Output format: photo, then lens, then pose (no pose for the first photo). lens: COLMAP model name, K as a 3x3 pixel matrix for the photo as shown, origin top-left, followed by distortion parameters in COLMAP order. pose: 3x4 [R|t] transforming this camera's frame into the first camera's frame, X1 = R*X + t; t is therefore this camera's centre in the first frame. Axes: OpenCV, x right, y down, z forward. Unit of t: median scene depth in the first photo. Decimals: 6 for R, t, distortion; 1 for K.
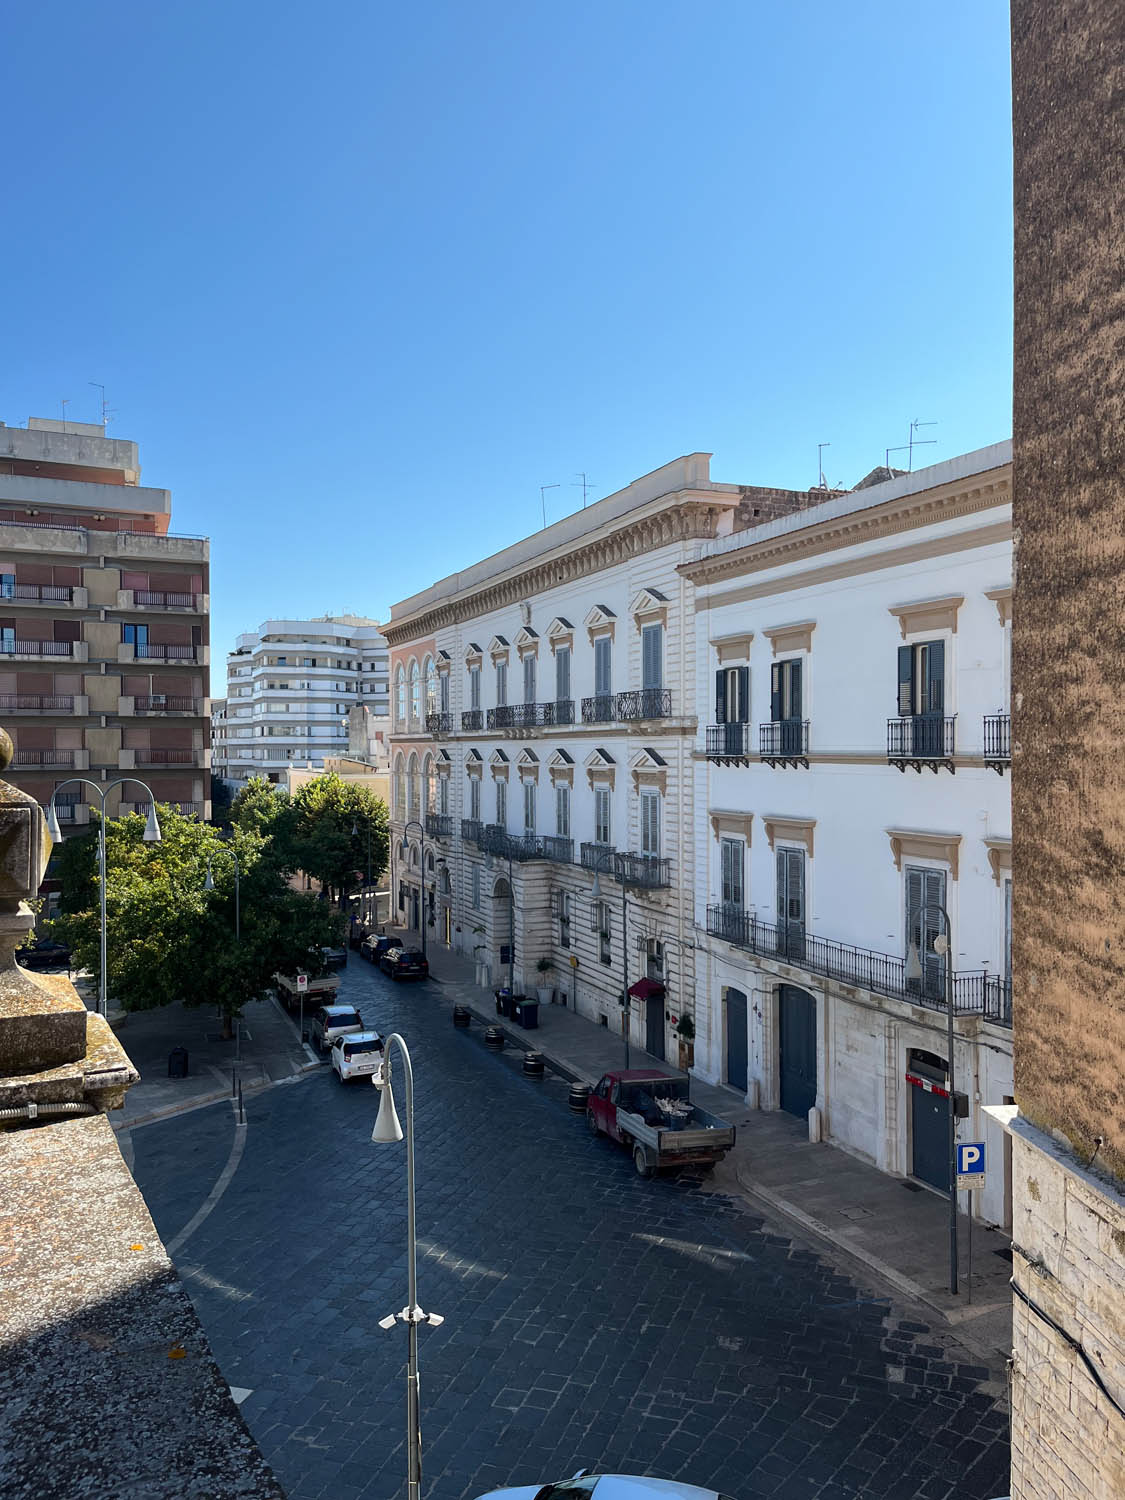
lens RADIAL K [[1132.1, 0, 564.8], [0, 1132.1, 751.0], [0, 0, 1]] dist [0.033803, -0.043037]
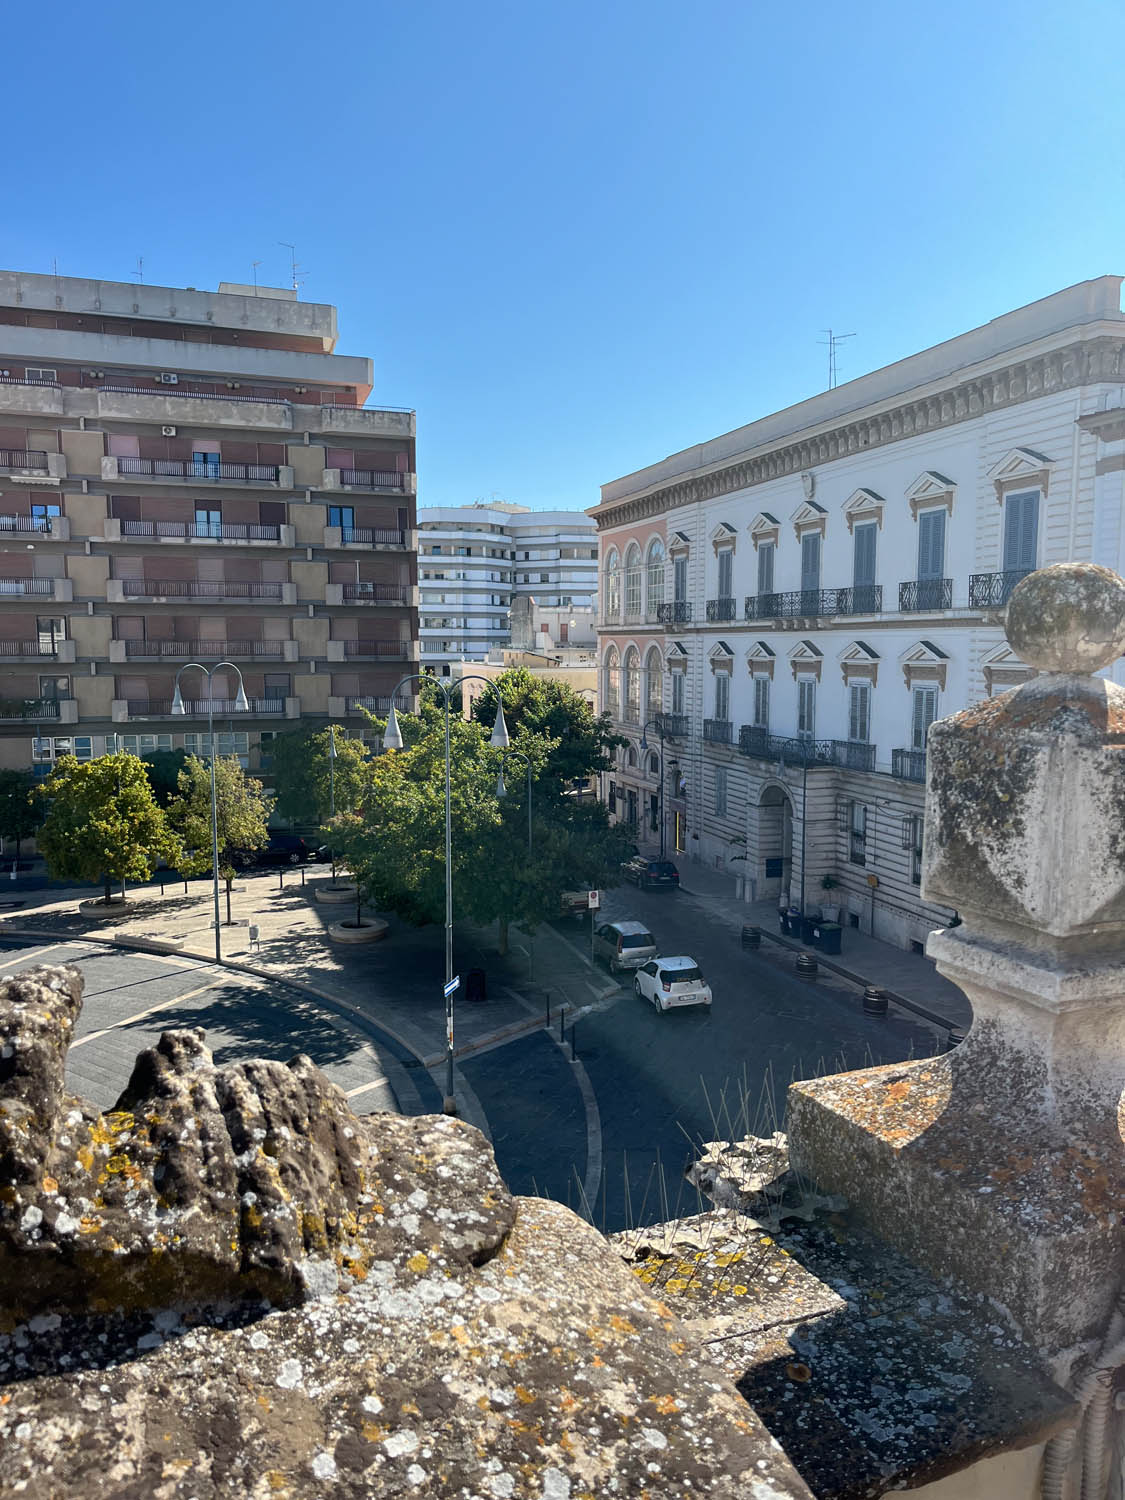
lens RADIAL K [[1132.1, 0, 559.6], [0, 1132.1, 755.6], [0, 0, 1]] dist [0.033803, -0.043037]
pose [[0.995510, 0.013827, -0.093638, -0.119962], [-0.004637, 0.995209, 0.097658, 0.000967], [0.094539, -0.096786, 0.990805, 0.076716]]
